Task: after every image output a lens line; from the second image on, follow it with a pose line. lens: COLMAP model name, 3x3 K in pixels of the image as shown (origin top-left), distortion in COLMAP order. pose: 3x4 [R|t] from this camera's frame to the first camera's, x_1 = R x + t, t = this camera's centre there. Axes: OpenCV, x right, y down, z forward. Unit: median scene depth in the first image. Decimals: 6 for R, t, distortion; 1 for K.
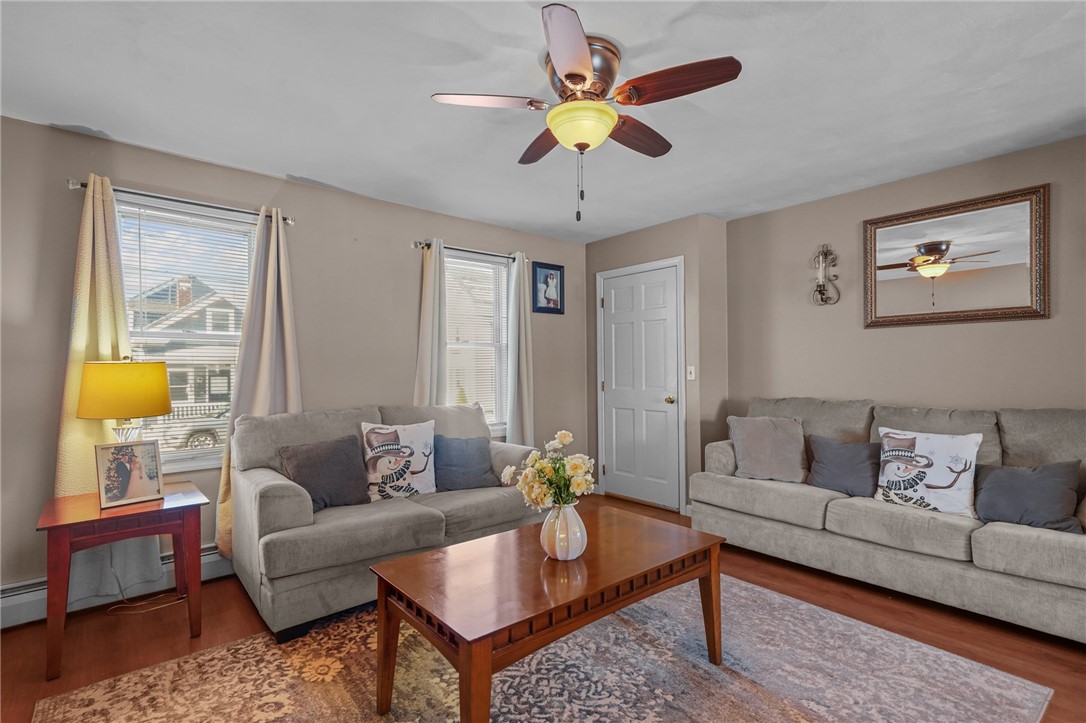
lens RADIAL K [[521.9, 0, 539.1], [0, 521.9, 362.2], [0, 0, 1]] dist [0.016428, 0.000135]
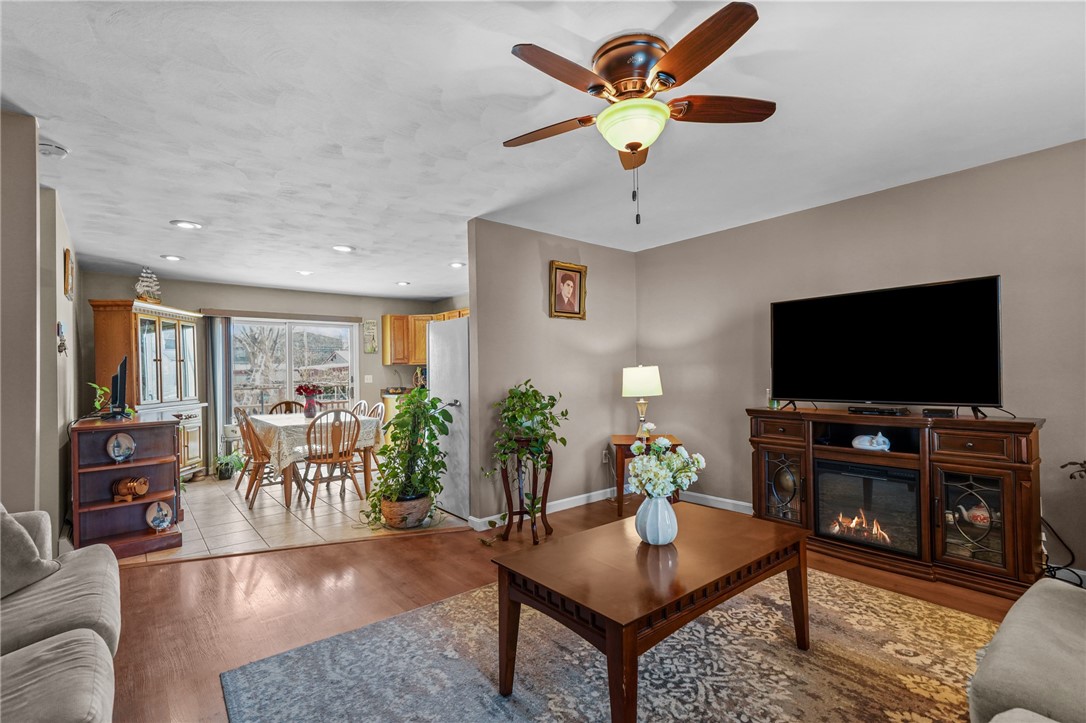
lens RADIAL K [[501.4, 0, 539.8], [0, 501.4, 368.5], [0, 0, 1]] dist [0.012545, 0.002007]
pose [[-0.999647, 0.025453, 0.007587, 0.174417], [0.025277, 0.999429, -0.022426, 0.013199], [-0.008153, -0.022226, -0.999720, 1.304488]]
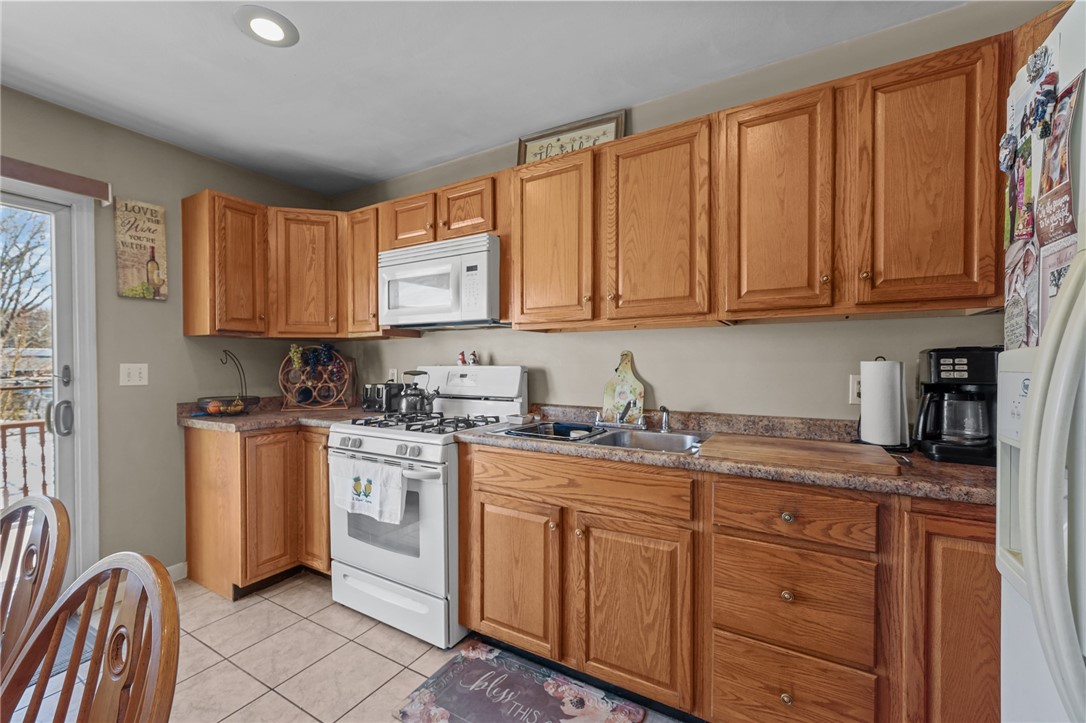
lens RADIAL K [[444.5, 0, 539.7], [0, 444.5, 368.4], [0, 0, 1]] dist [-0.001218, 0.000301]
pose [[-0.939542, 0.016210, -0.342051, 0.646992], [0.016730, 0.999859, 0.001431, -0.011822], [0.342026, -0.004378, -0.939680, -0.213143]]
